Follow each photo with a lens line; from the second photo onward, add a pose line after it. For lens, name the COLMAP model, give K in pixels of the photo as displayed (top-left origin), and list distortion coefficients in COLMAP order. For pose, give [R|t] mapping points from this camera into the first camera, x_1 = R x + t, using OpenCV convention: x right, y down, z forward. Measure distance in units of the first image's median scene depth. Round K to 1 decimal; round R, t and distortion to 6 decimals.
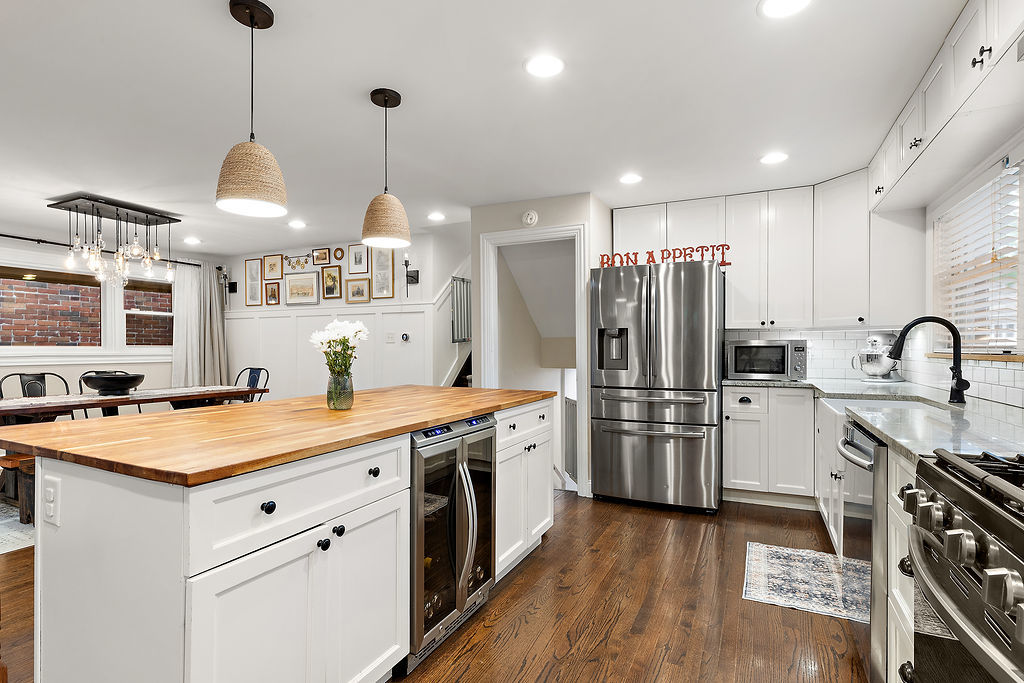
lens RADIAL K [[502.2, 0, 526.2], [0, 502.2, 347.2], [0, 0, 1]] dist [0.001524, 0.000235]
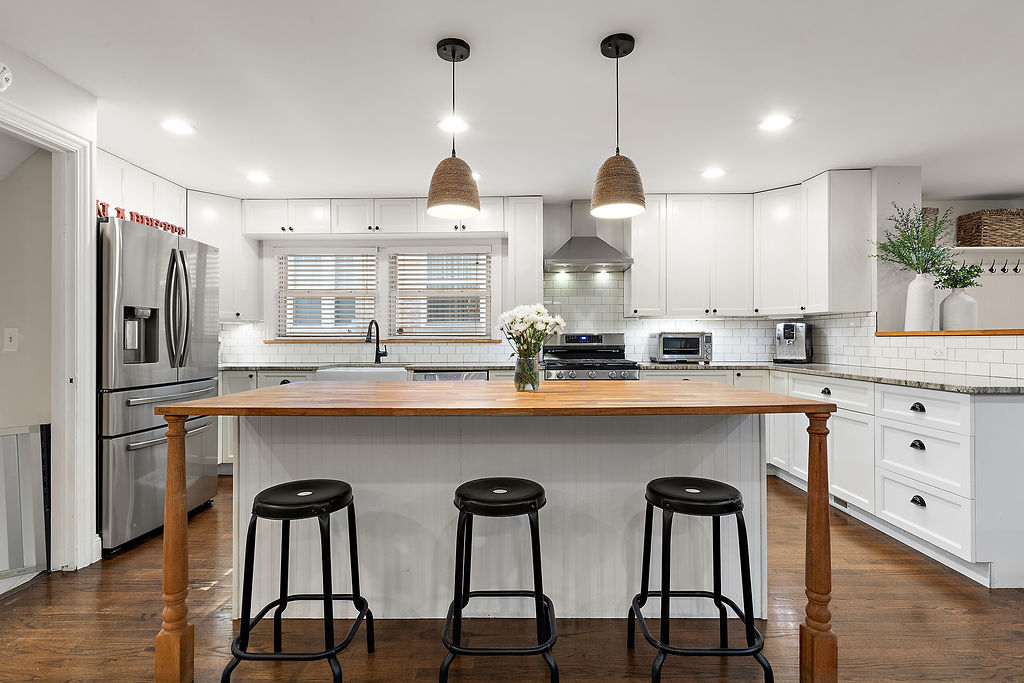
lens RADIAL K [[472.7, 0, 512.0], [0, 472.7, 341.5], [0, 0, 1]] dist [0.000310, 0.000240]
pose [[-0.415830, -0.000084, 0.909443, -0.662740], [0.003907, 0.999991, 0.001878, 0.012457], [-0.909434, 0.004334, -0.415825, 0.786615]]
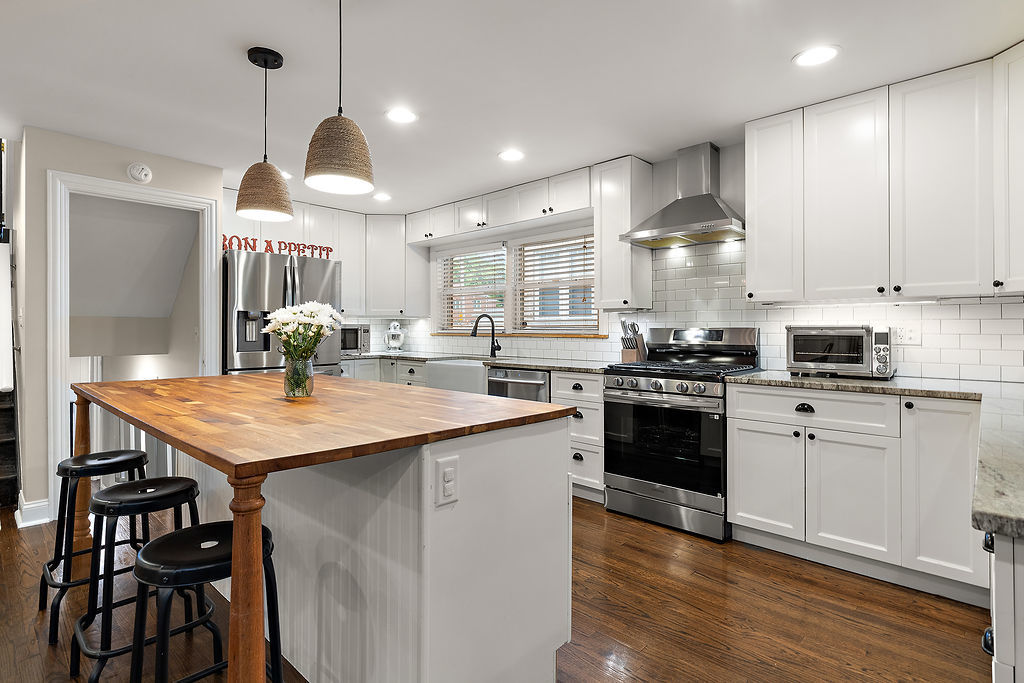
lens RADIAL K [[504.7, 0, 508.2], [0, 504.7, 328.0], [0, 0, 1]] dist [0.001030, 0.000266]
pose [[0.308653, 0.003489, 0.951168, -0.647288], [-0.000290, 0.999994, -0.003574, -0.000276], [-0.951175, 0.000827, 0.308652, 0.188147]]
